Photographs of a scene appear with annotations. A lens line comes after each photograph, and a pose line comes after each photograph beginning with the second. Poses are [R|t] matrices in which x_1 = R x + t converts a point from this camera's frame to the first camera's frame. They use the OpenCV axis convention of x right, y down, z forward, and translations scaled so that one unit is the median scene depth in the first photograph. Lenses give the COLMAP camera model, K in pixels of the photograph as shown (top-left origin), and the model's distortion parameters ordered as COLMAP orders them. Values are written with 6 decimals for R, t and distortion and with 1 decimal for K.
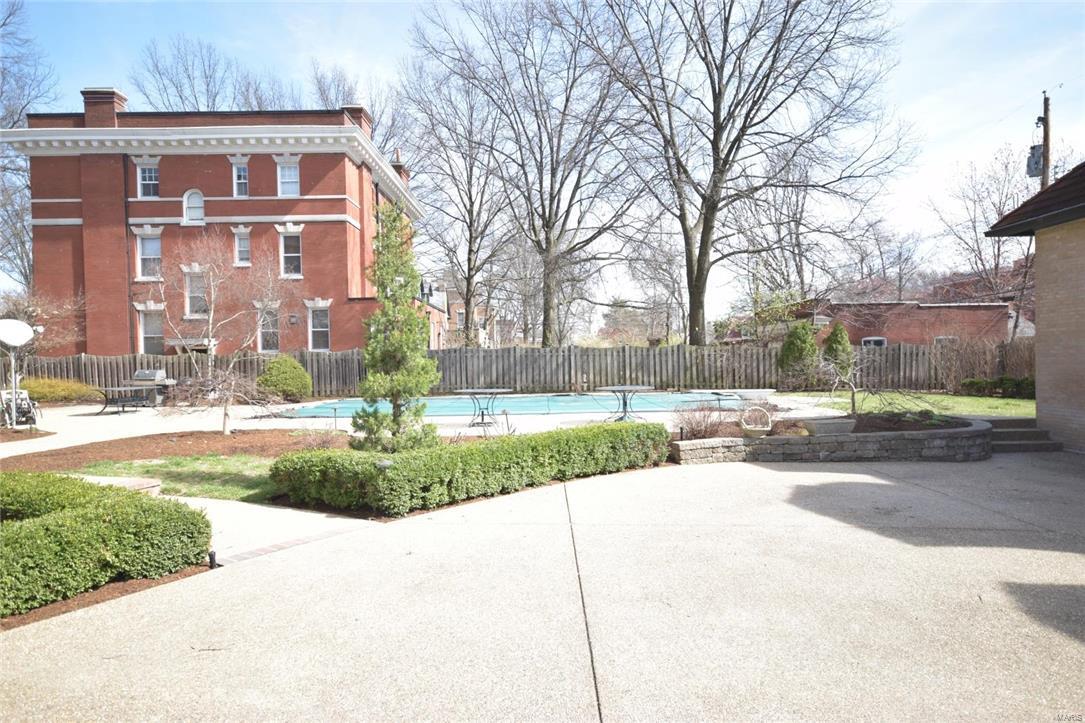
lens RADIAL K [[629.8, 0, 546.8], [0, 629.8, 361.8], [0, 0, 1]] dist [0.035880, 0.001055]
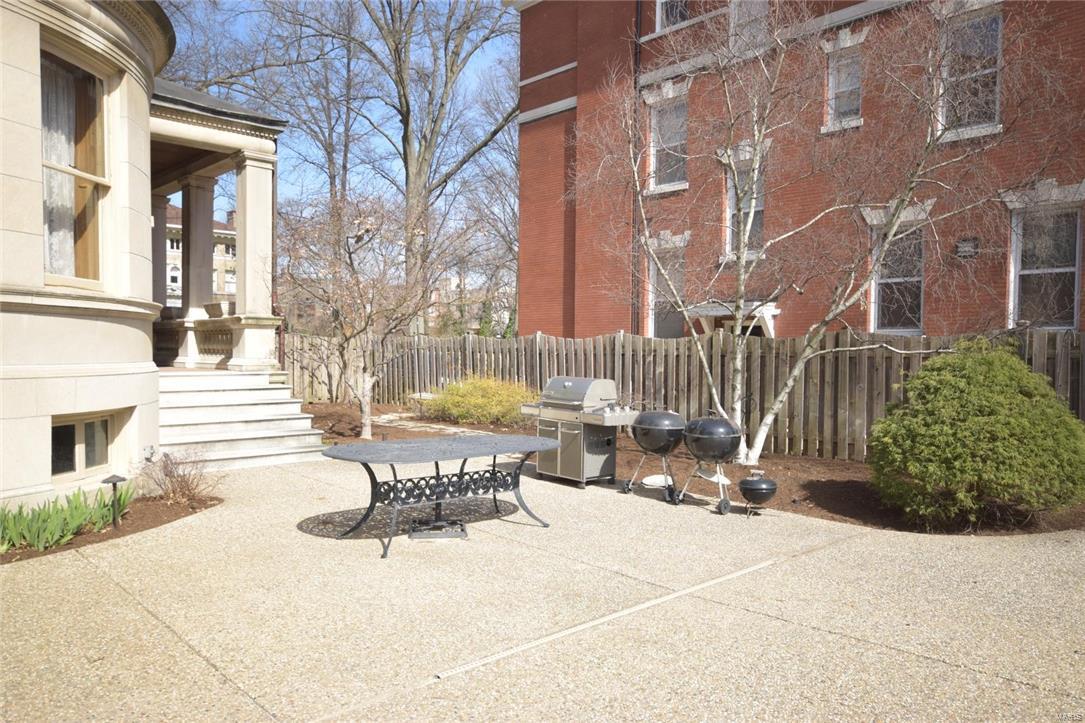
lens RADIAL K [[780.5, 0, 538.8], [0, 780.5, 365.5], [0, 0, 1]] dist [-0.007769, -0.001006]
pose [[0.686985, 0.039193, -0.725613, -0.236844], [-0.025988, 0.999231, 0.029368, -0.004029], [0.726206, -0.001318, 0.687476, 0.501403]]
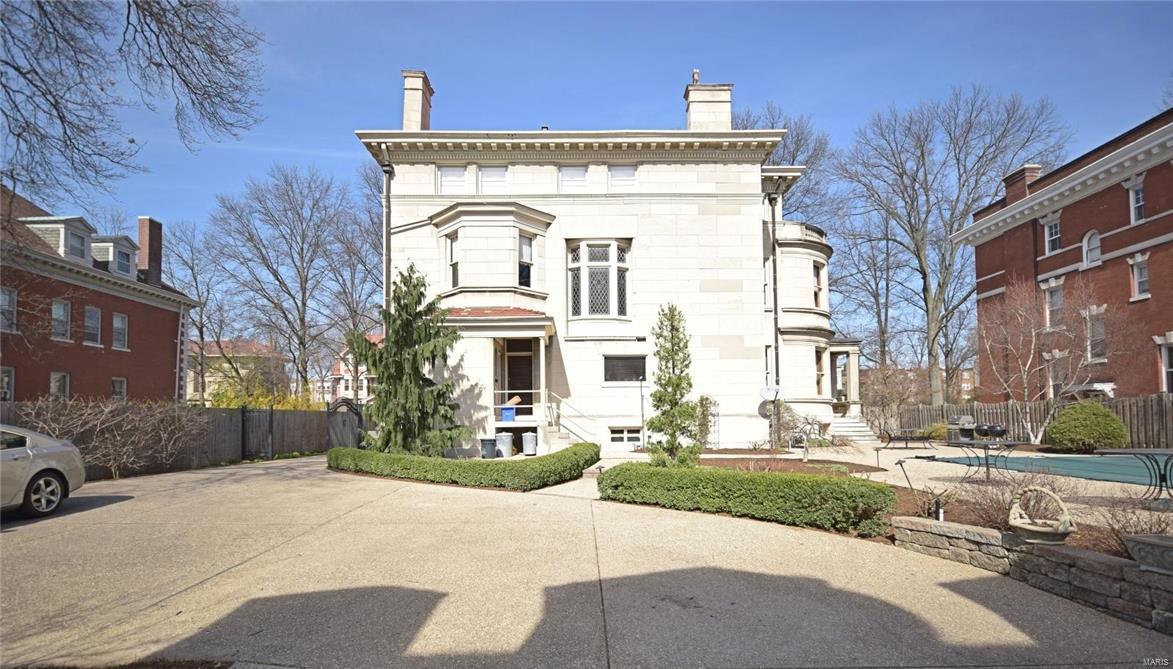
lens RADIAL K [[566.4, 0, 580.7], [0, 566.4, 402.8], [0, 0, 1]] dist [-0.000729, -0.000480]
pose [[0.008340, -0.014077, -0.999866, 0.300433], [0.005489, 0.999886, -0.014031, 0.000520], [0.999950, -0.005371, 0.008417, 0.213747]]
